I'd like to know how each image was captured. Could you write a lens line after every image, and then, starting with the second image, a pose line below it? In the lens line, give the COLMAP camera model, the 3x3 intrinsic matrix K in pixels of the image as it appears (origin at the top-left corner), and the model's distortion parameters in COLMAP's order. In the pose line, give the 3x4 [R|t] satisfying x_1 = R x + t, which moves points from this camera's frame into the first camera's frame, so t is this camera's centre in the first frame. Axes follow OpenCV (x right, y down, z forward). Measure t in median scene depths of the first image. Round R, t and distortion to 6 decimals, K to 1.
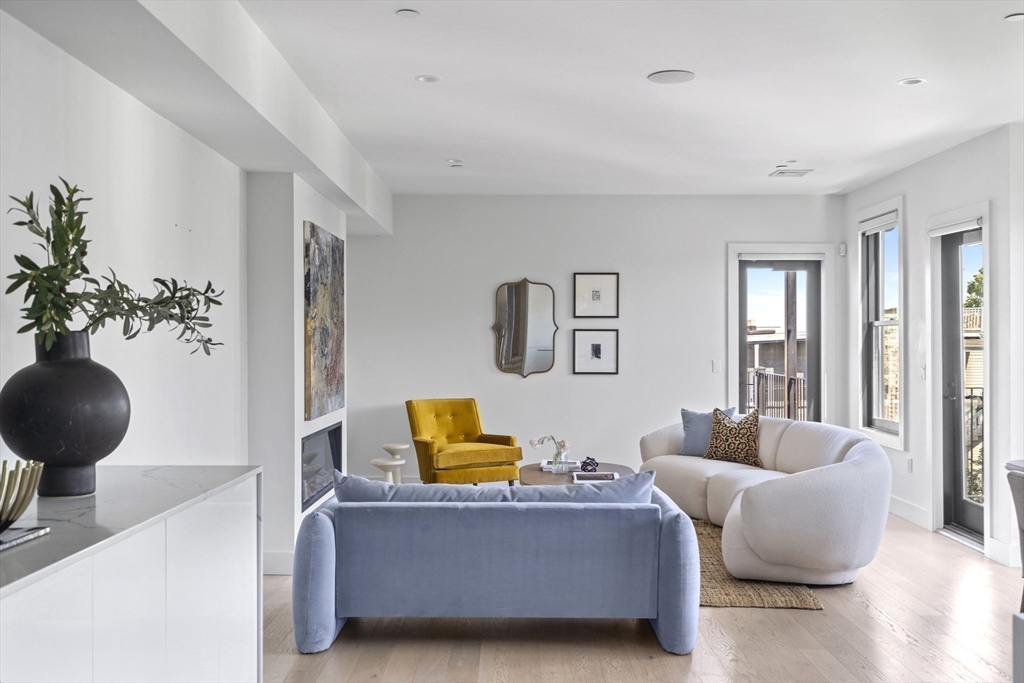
lens RADIAL K [[1004.8, 0, 513.8], [0, 1004.8, 349.3], [0, 0, 1]] dist [0.045077, 0.000000]
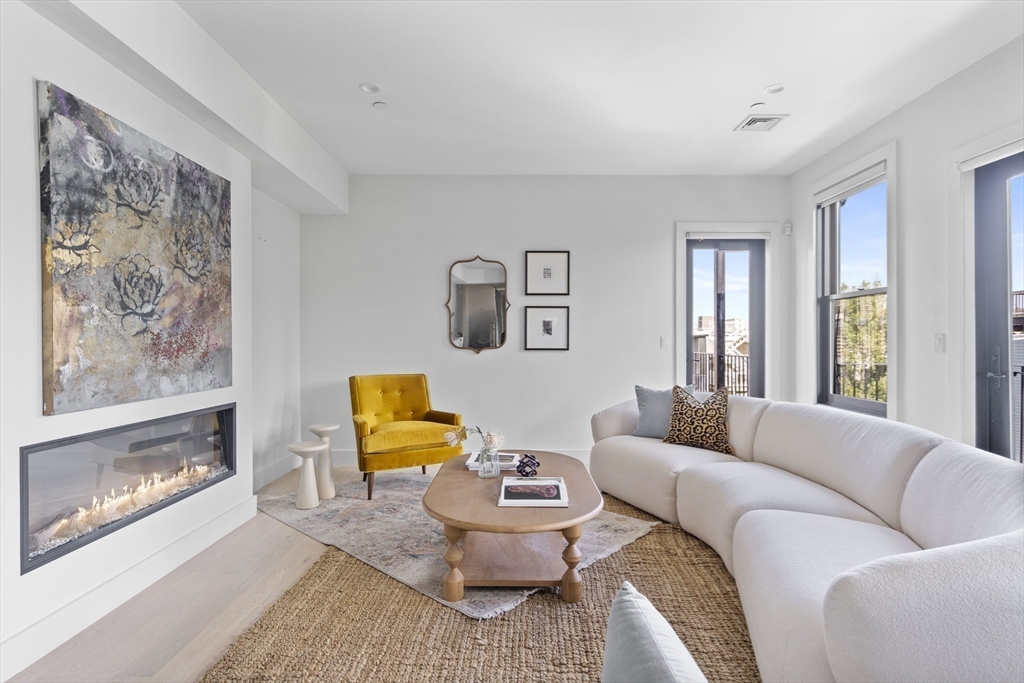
lens RADIAL K [[527.3, 0, 514.4], [0, 527.3, 346.4], [0, 0, 1]] dist [0.000715, 0.000551]
pose [[0.999985, -0.000164, -0.005511, 0.056107], [0.000173, 0.999999, 0.001606, 0.021731], [0.005511, -0.001607, 0.999984, 0.507049]]
